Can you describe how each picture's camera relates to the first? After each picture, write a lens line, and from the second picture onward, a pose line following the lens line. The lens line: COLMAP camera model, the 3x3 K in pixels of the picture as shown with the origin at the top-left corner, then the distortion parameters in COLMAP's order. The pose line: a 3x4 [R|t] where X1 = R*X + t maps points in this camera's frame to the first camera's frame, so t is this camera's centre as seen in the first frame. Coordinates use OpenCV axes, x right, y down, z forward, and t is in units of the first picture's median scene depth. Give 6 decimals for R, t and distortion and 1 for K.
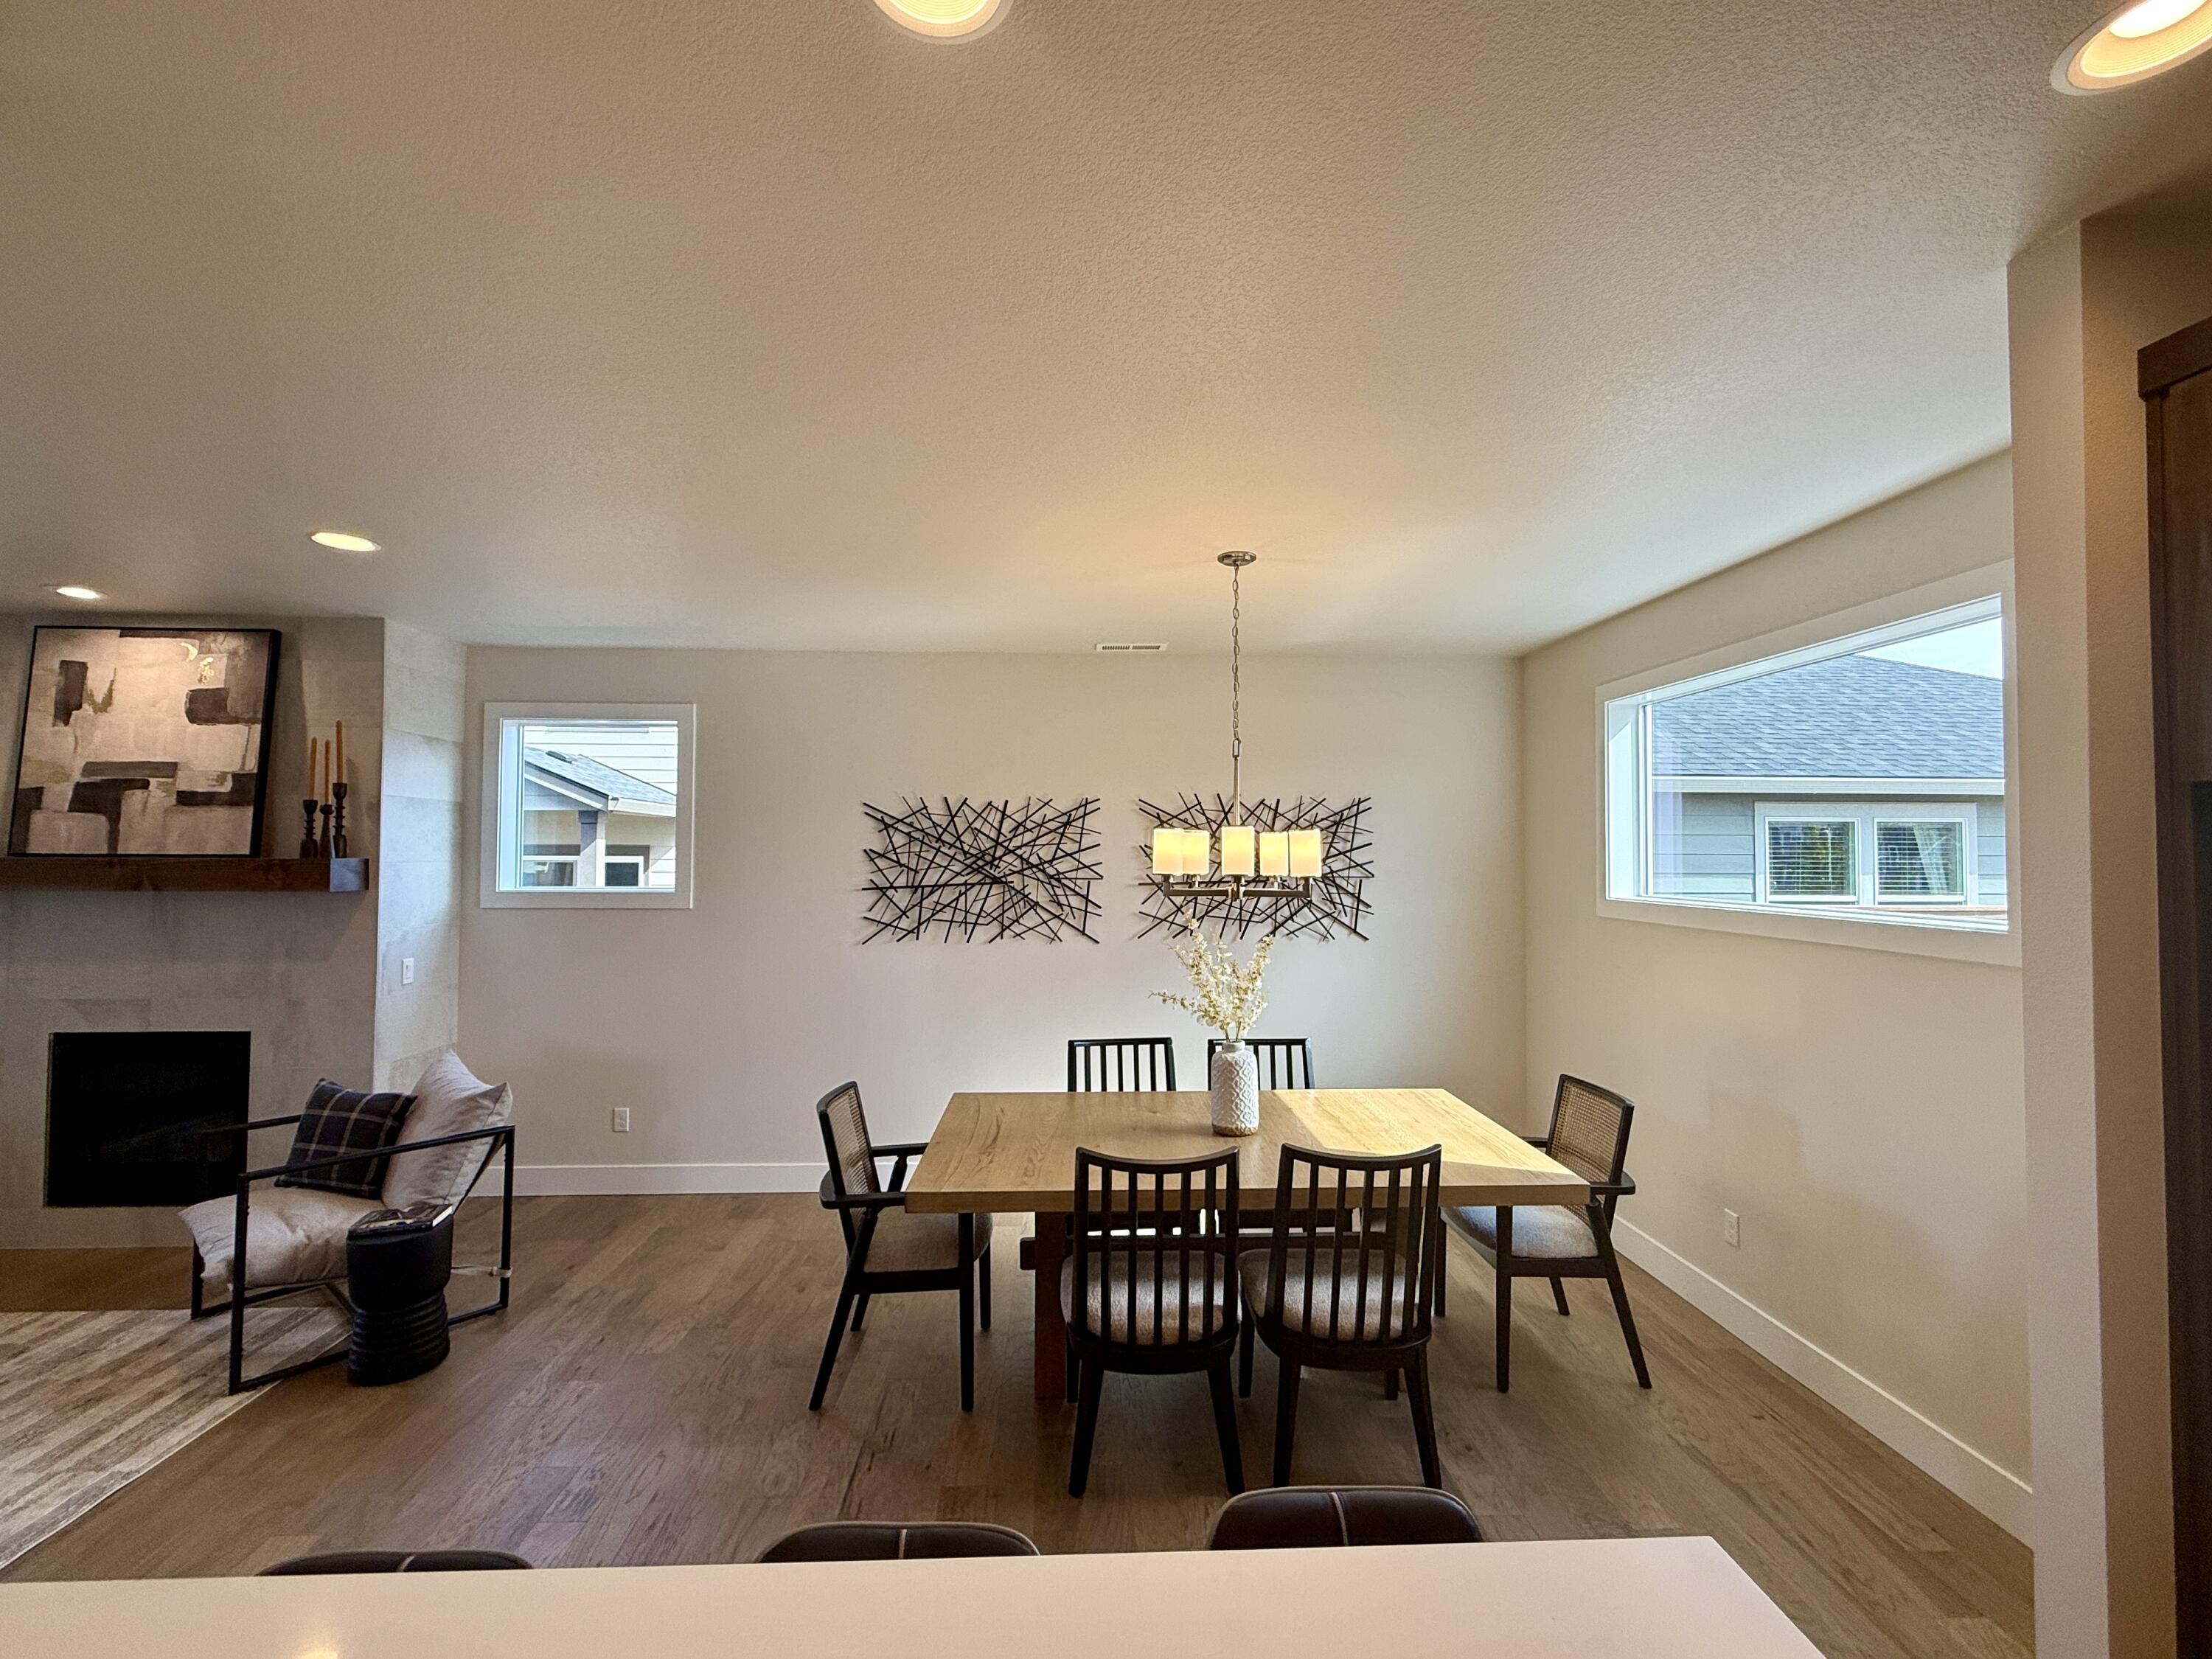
lens RADIAL K [[950.1, 0, 1114.9], [0, 950.1, 825.4], [0, 0, 1]] dist [0.001412, -0.000113]
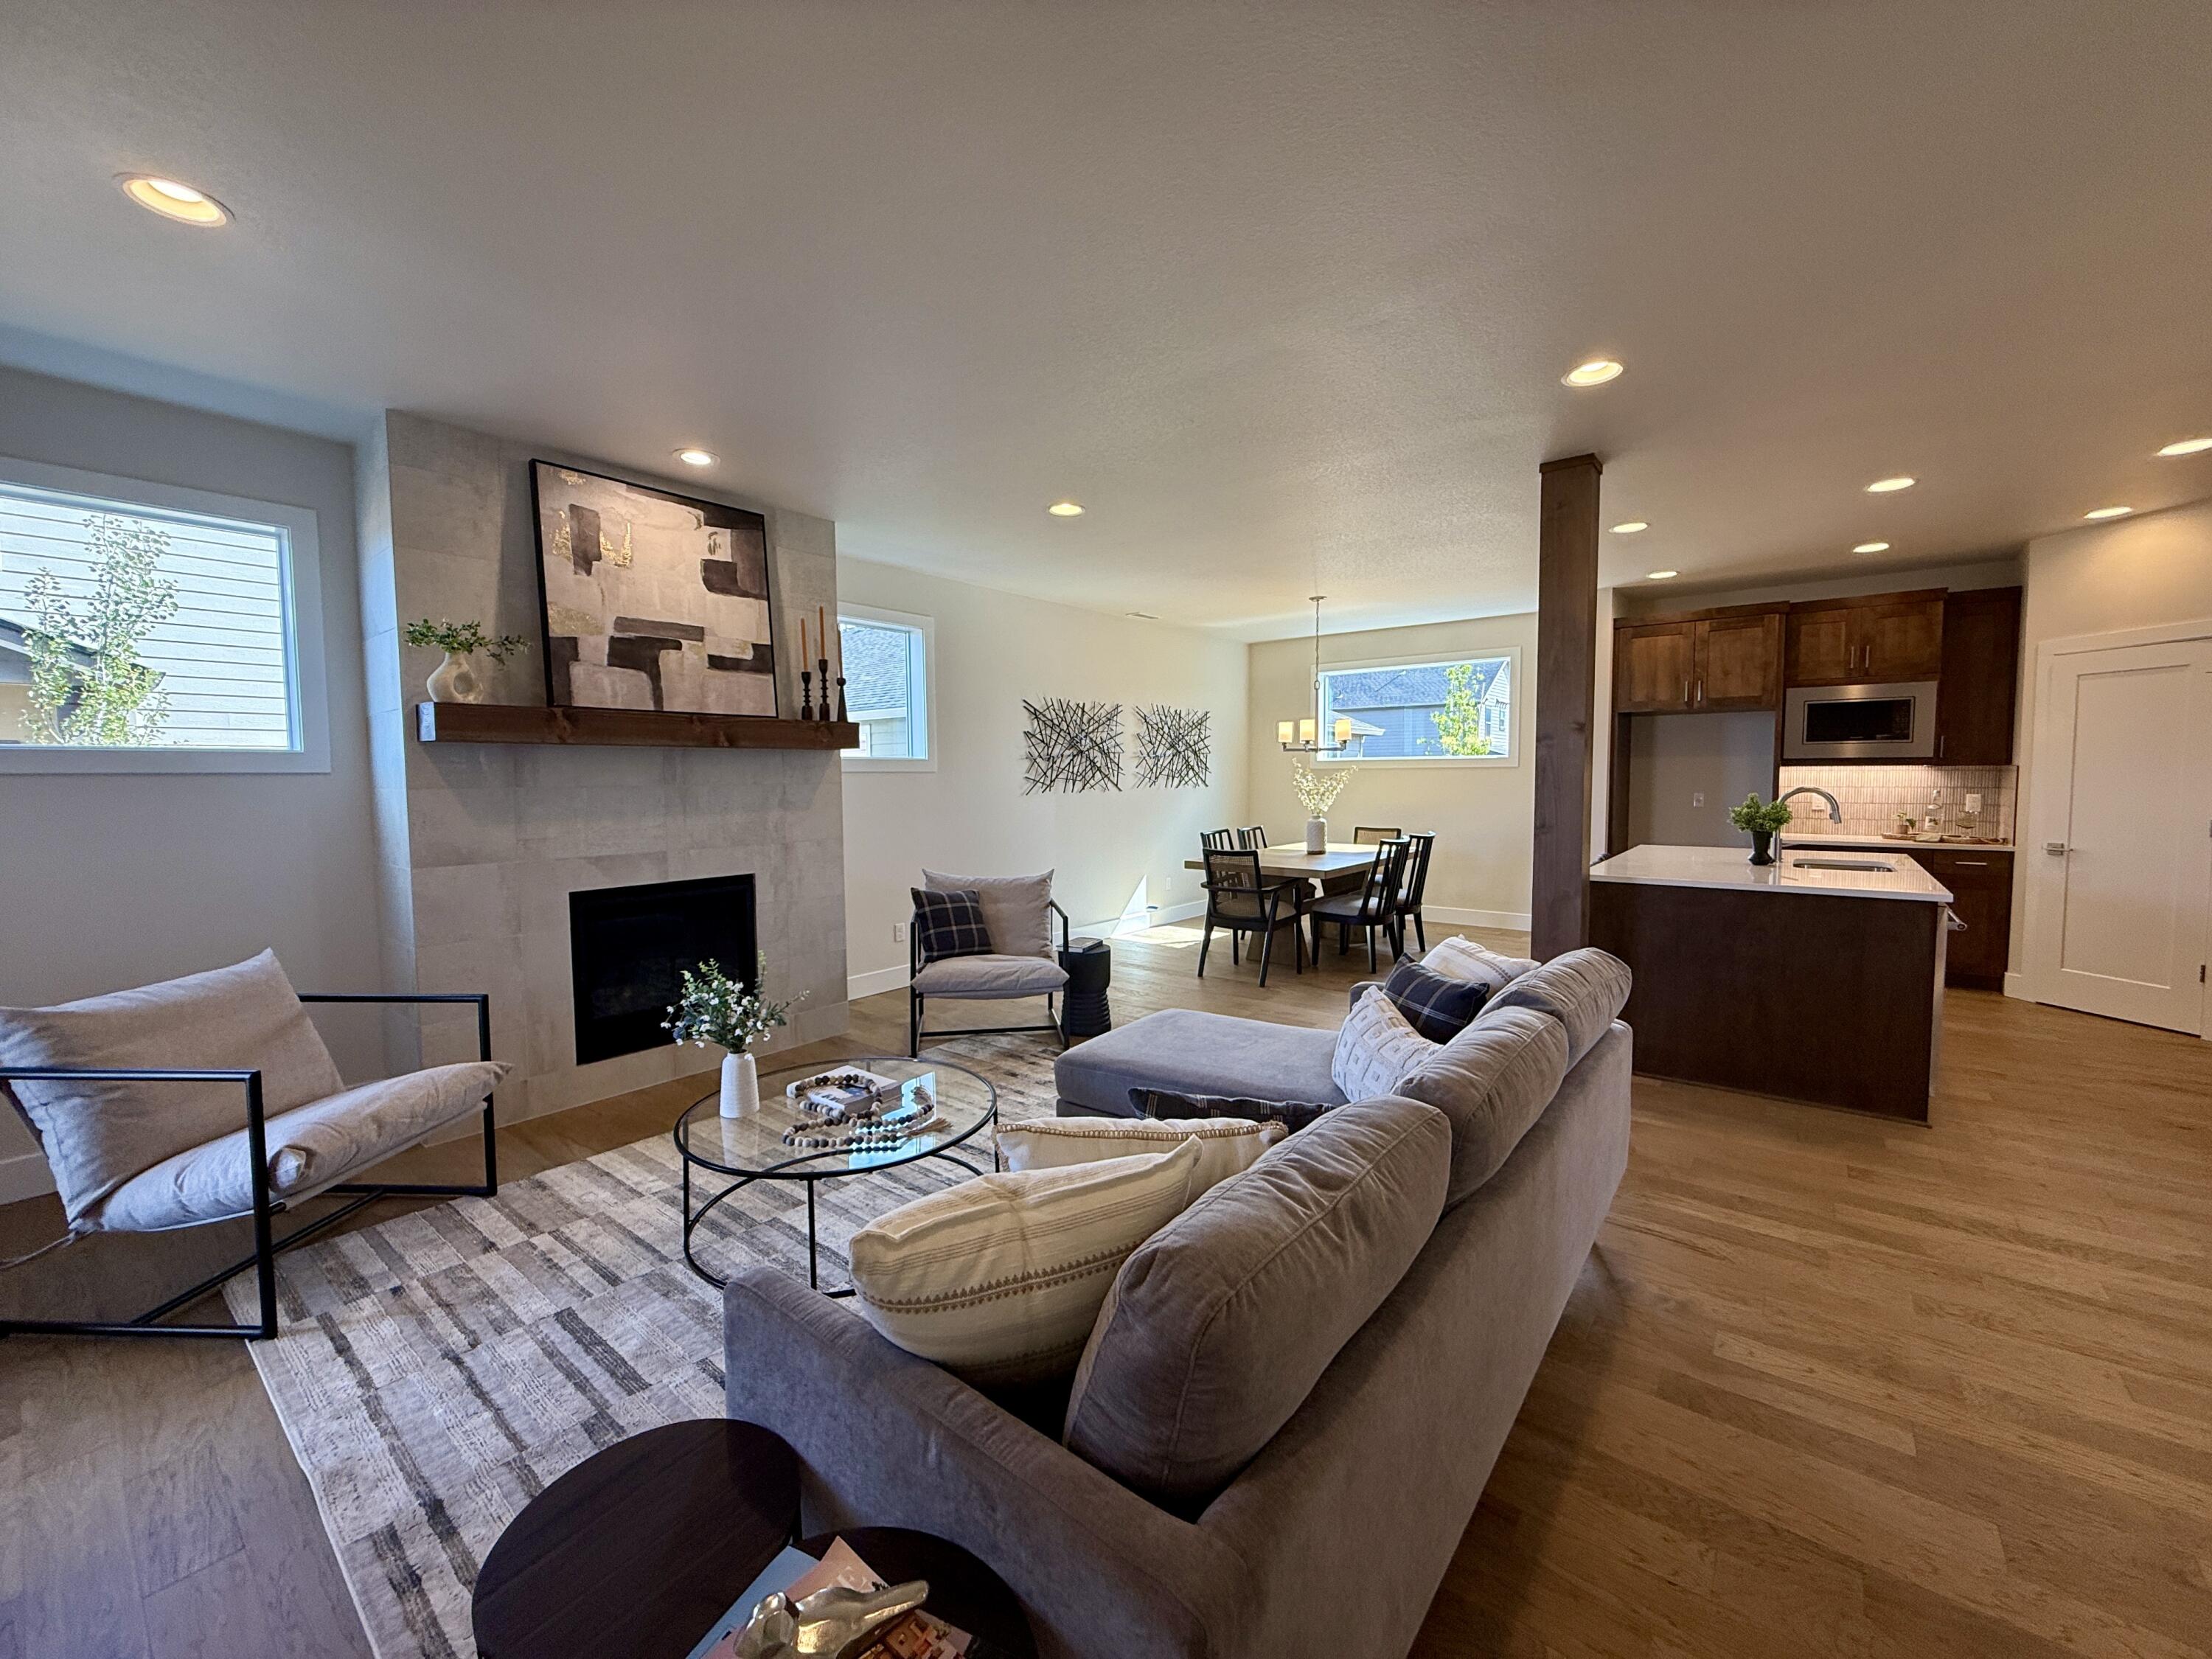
lens RADIAL K [[873.0, 0, 1099.6], [0, 873.0, 827.9], [0, 0, 1]] dist [-0.000777, -0.000329]
pose [[0.661827, -0.055382, 0.747608, -1.409907], [-0.010199, 0.996510, 0.082849, 0.071336], [-0.749588, -0.062457, 0.658952, 0.005708]]
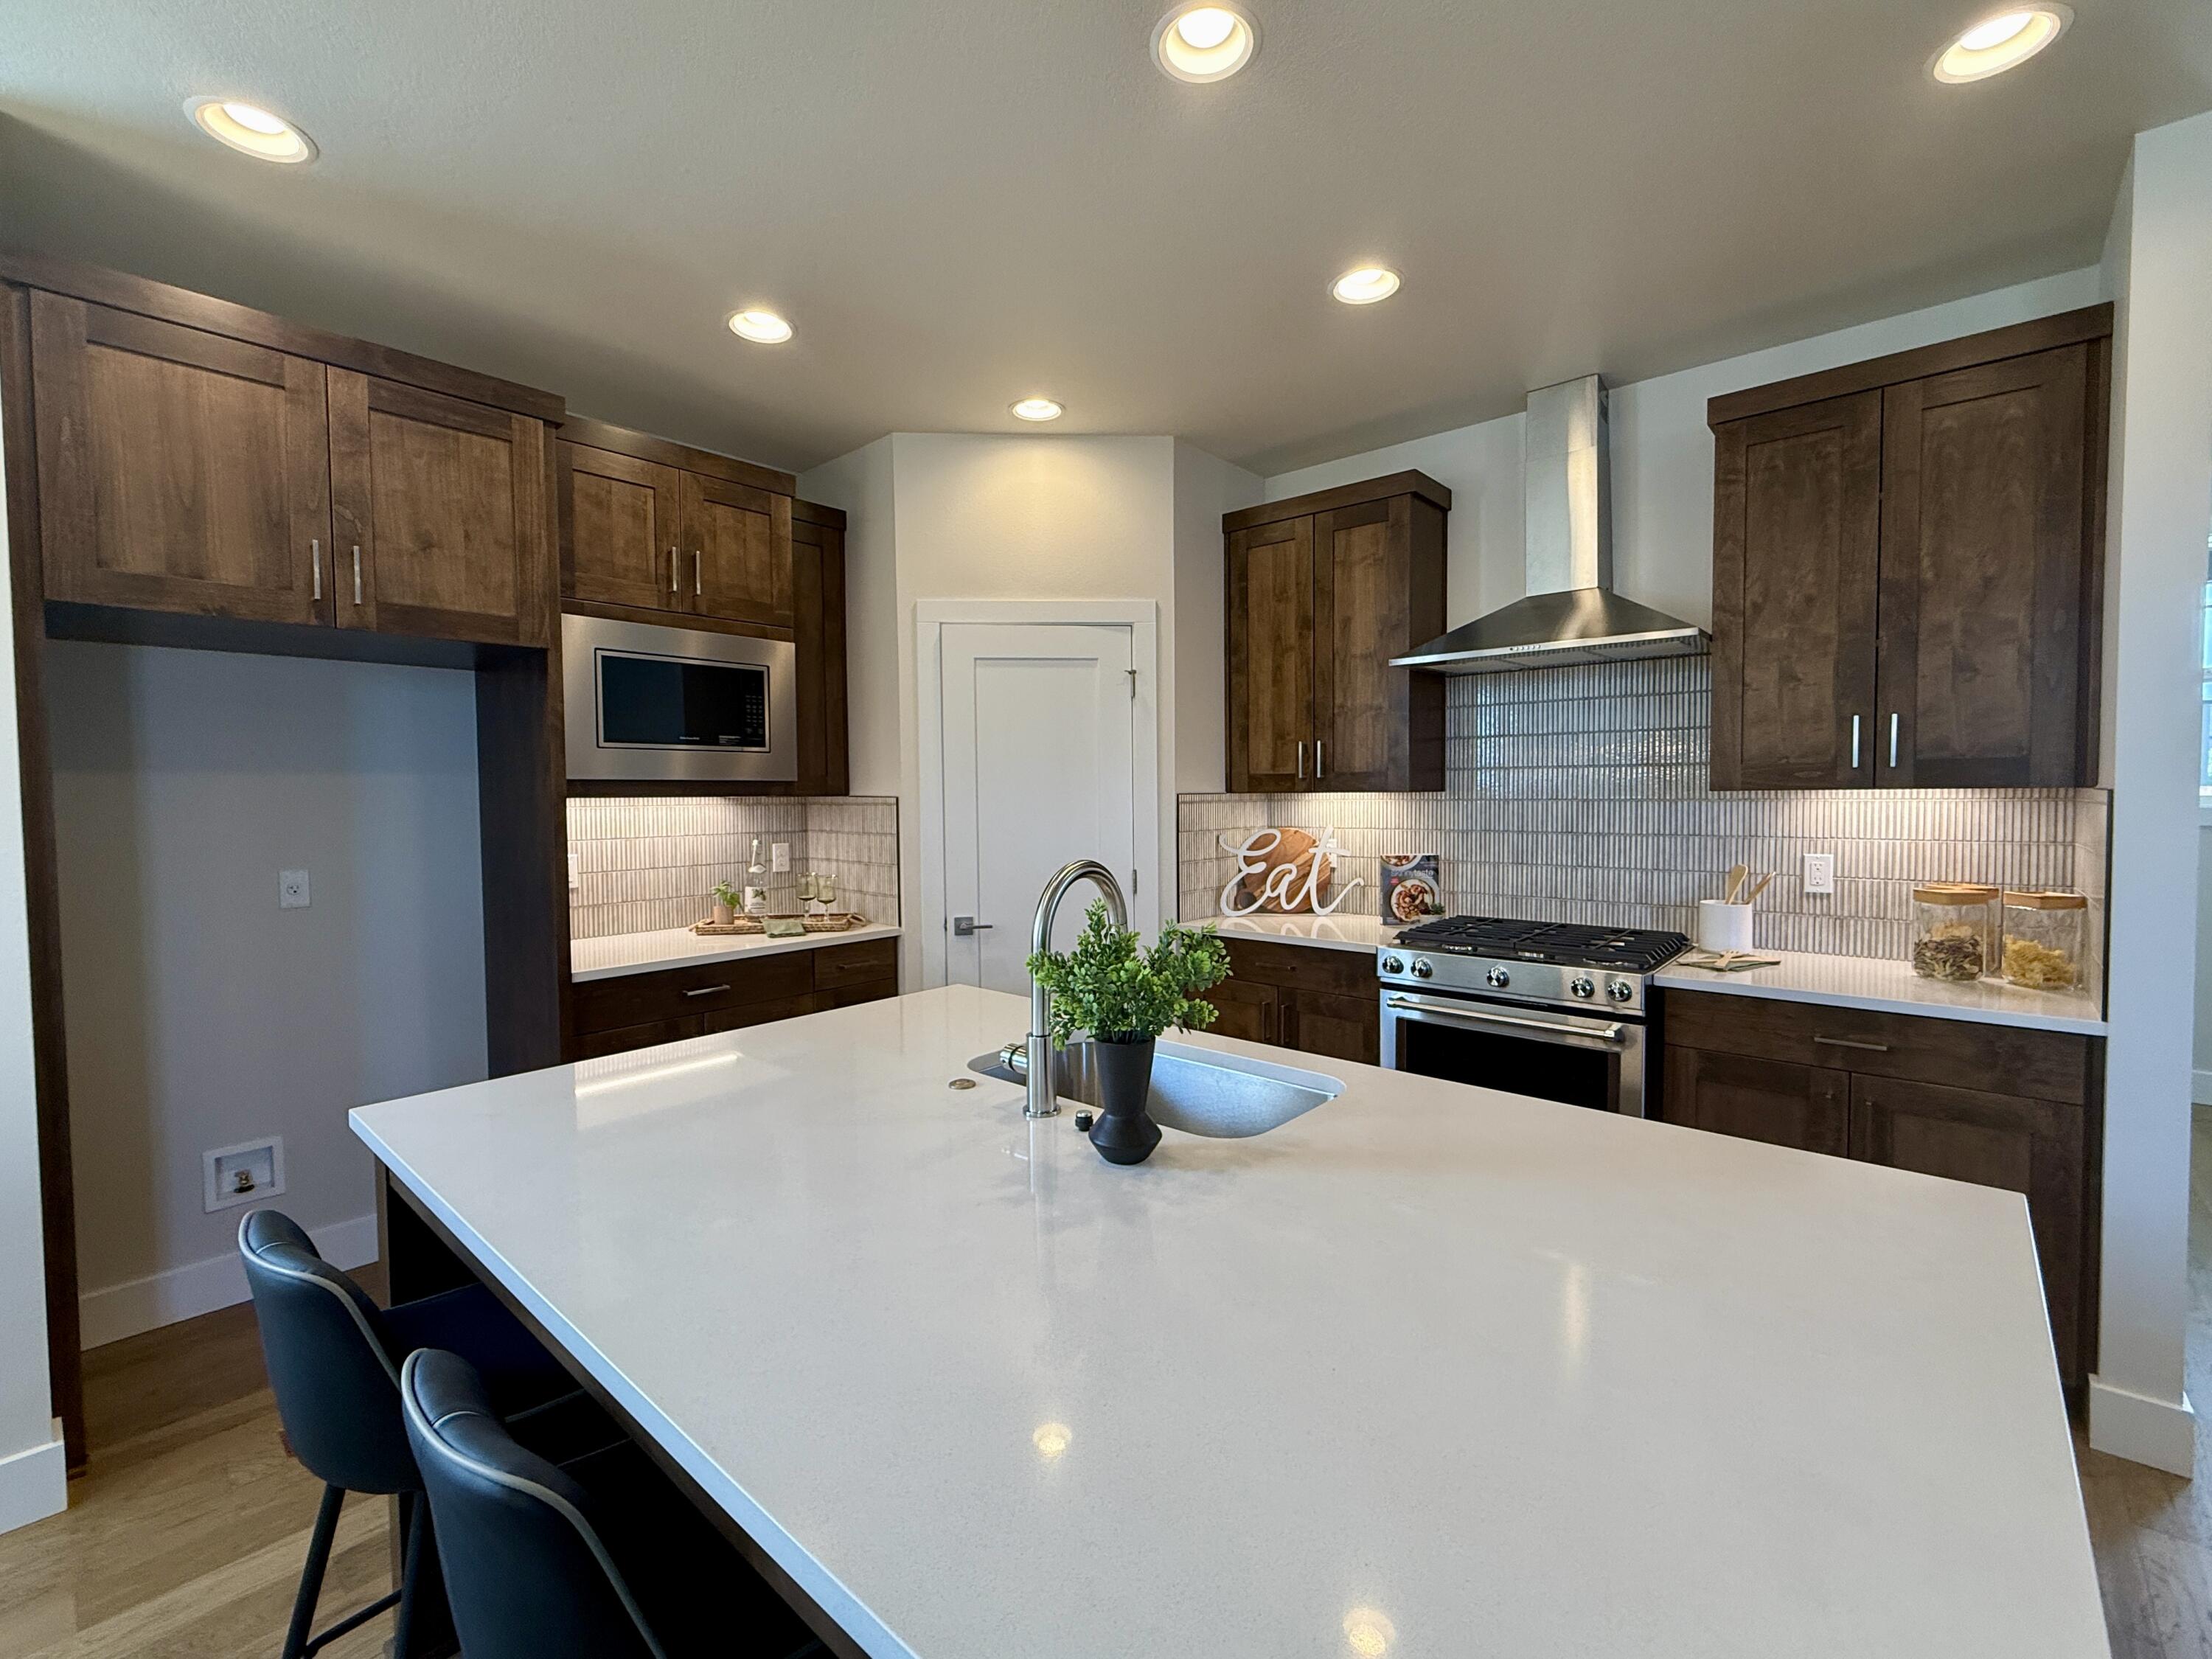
lens RADIAL K [[950.1, 0, 1113.1], [0, 950.1, 826.5], [0, 0, 1]] dist [0.001412, -0.000113]
pose [[-0.728300, -0.024526, 0.684819, -0.308798], [-0.015577, 0.999694, 0.019237, 0.079584], [-0.685081, 0.003342, -0.728459, 0.335338]]
